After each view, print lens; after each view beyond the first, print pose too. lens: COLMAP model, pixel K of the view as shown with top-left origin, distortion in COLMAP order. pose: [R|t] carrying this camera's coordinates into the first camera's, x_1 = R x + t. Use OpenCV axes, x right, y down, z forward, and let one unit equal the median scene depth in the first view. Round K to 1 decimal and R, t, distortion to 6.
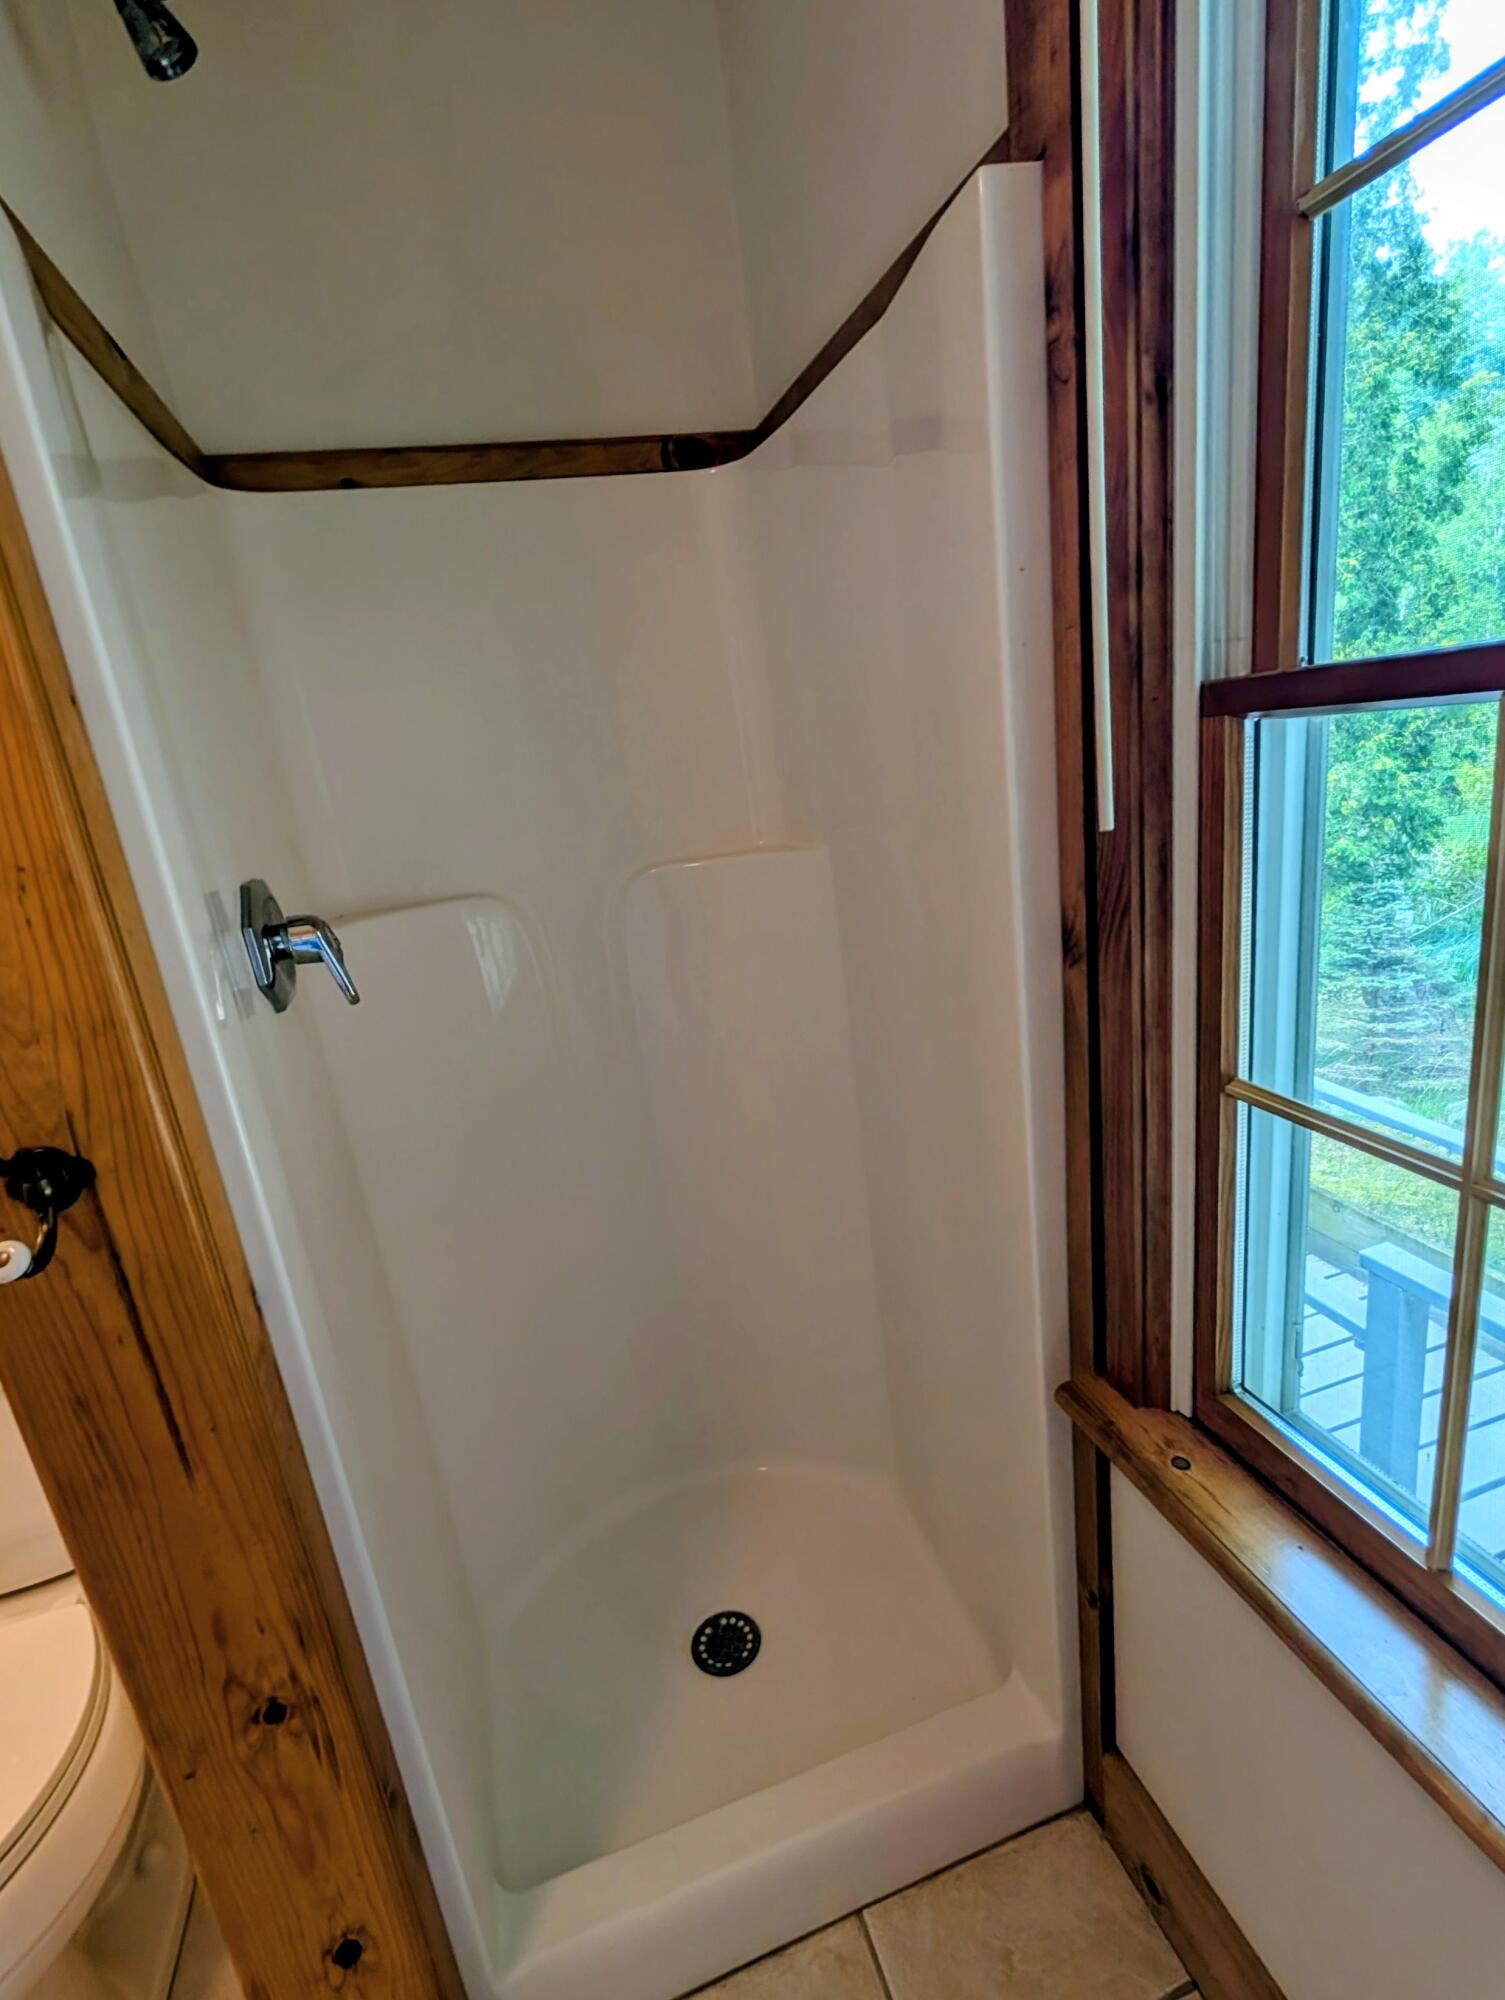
lens RADIAL K [[928.6, 0, 771.4], [0, 928.6, 995.6], [0, 0, 1]] dist [0.000291, 0.000398]
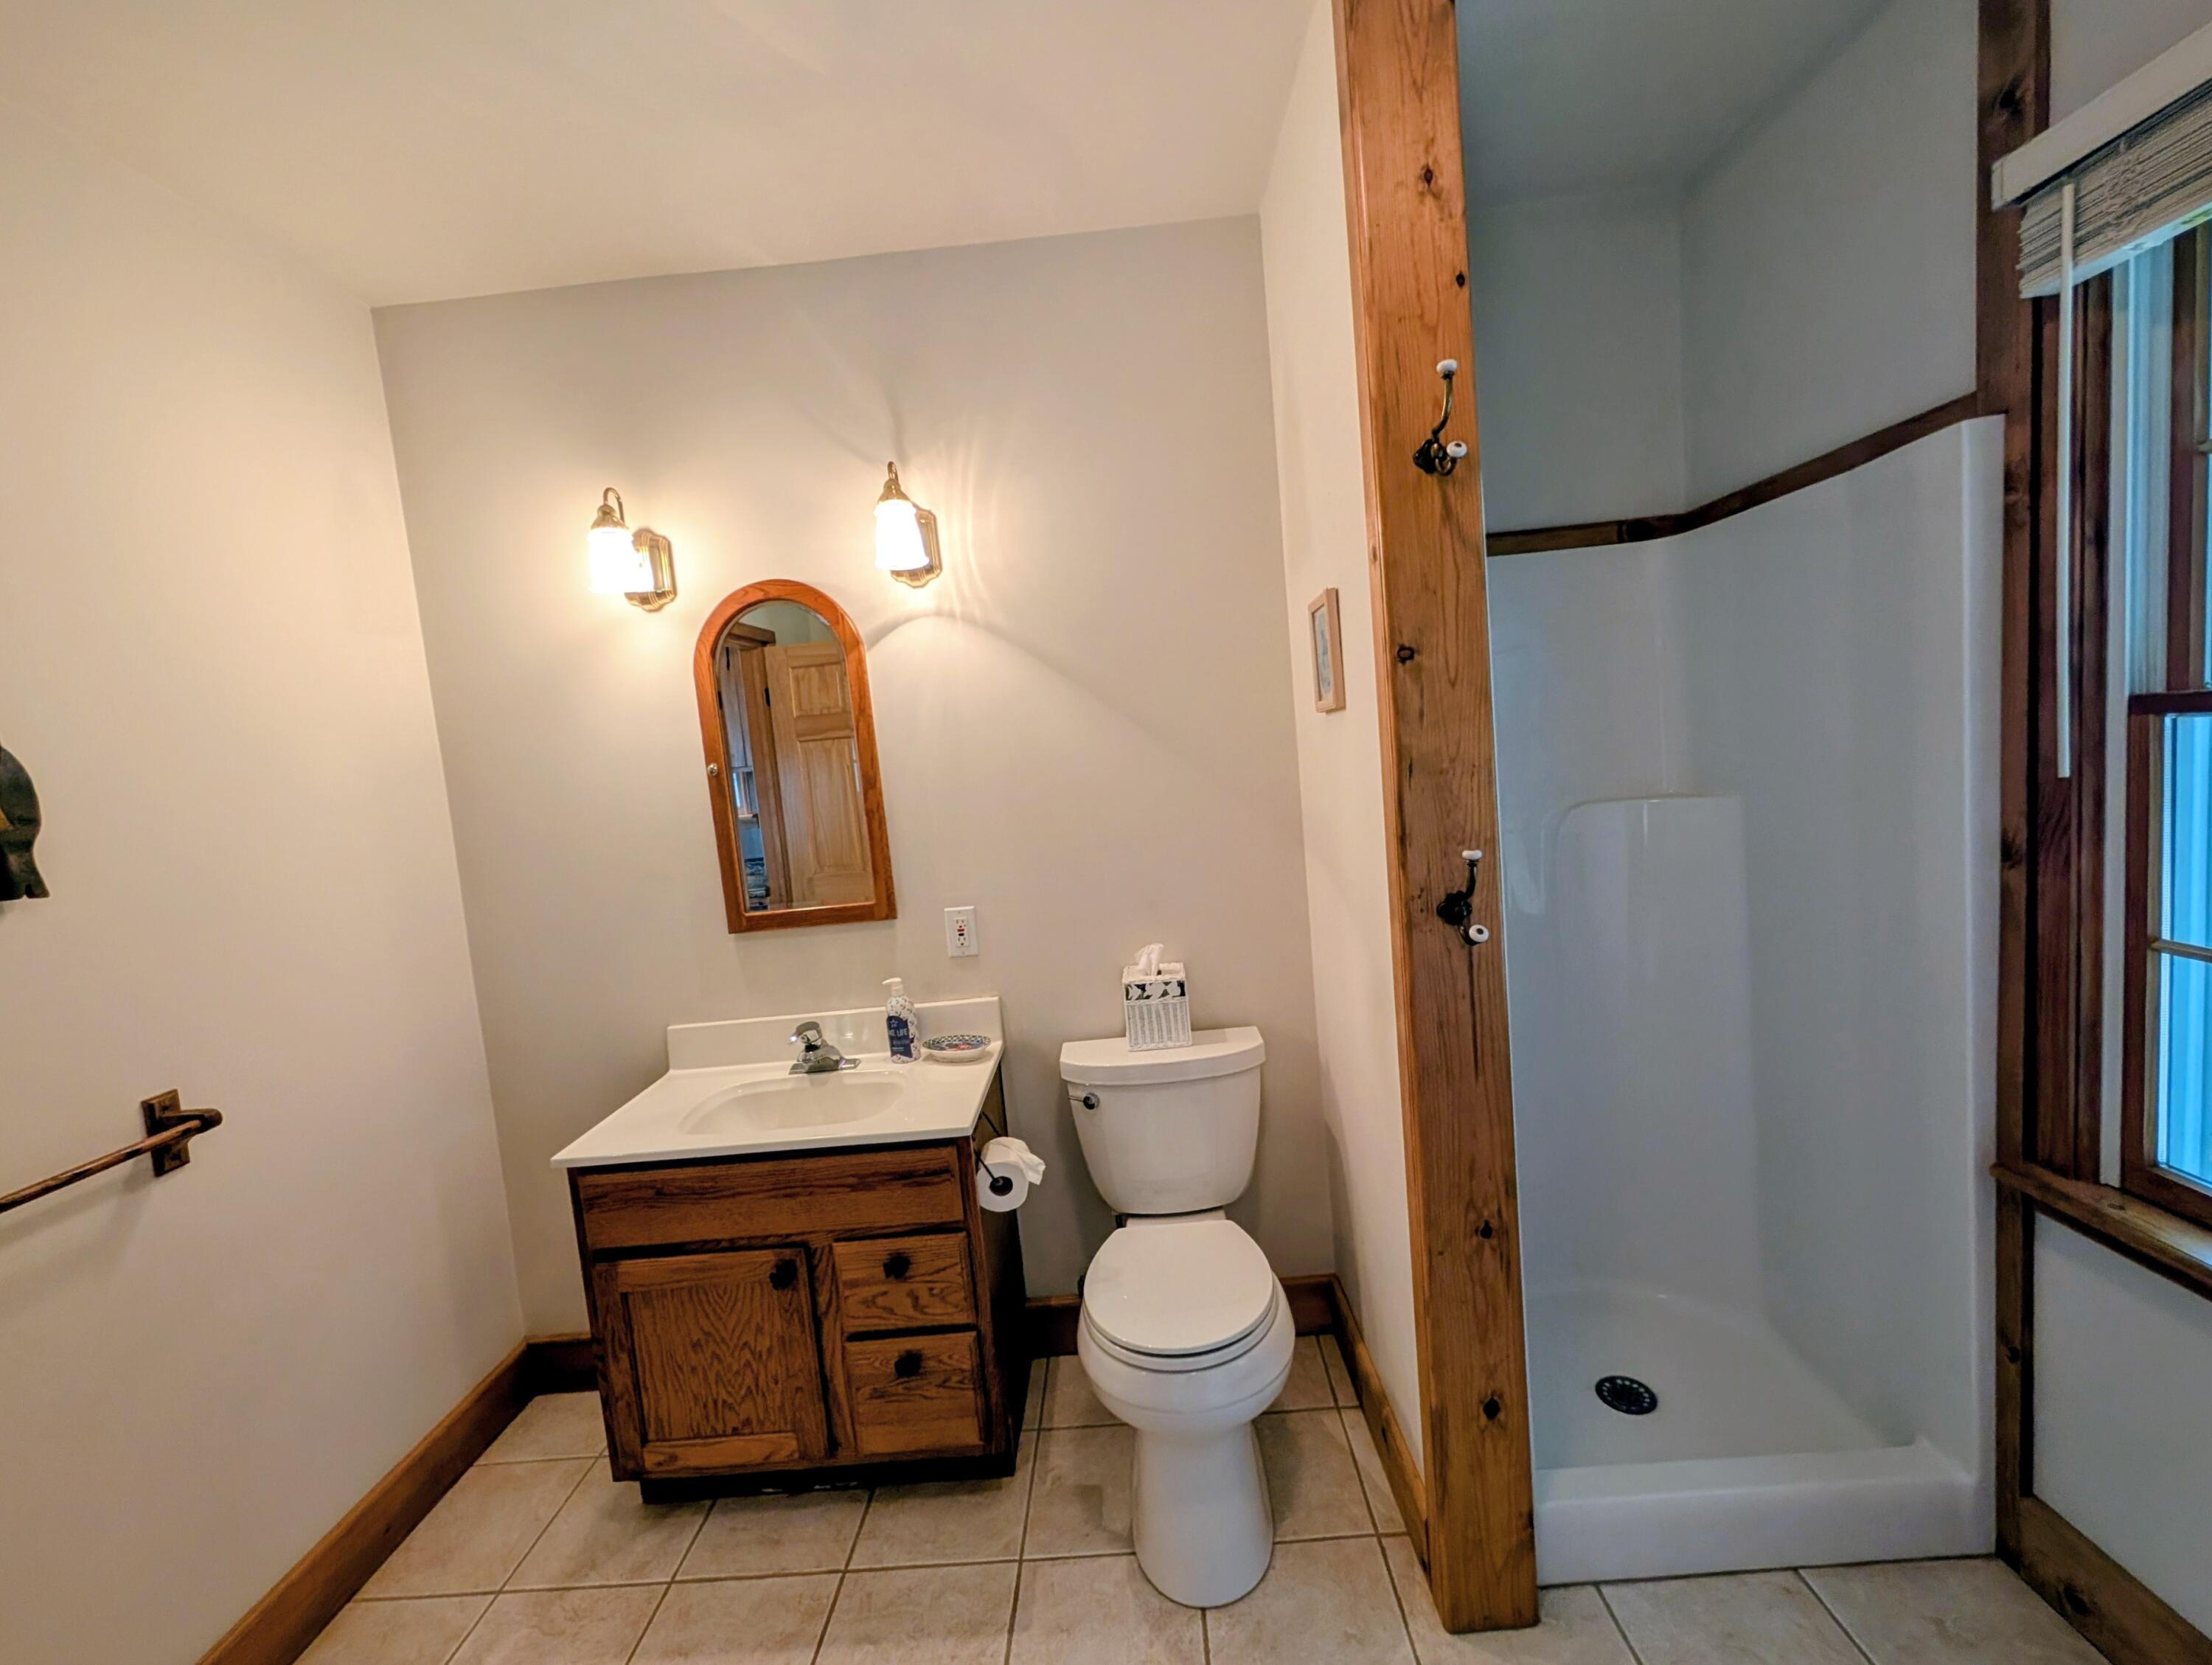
lens RADIAL K [[927.9, 0, 1107.1], [0, 927.9, 824.6], [0, 0, 1]] dist [0.000253, 0.000402]
pose [[0.947269, 0.063318, -0.314121, -0.676305], [-0.108534, 0.985740, -0.128599, 0.282592], [0.301499, 0.155910, 0.940633, -1.000093]]
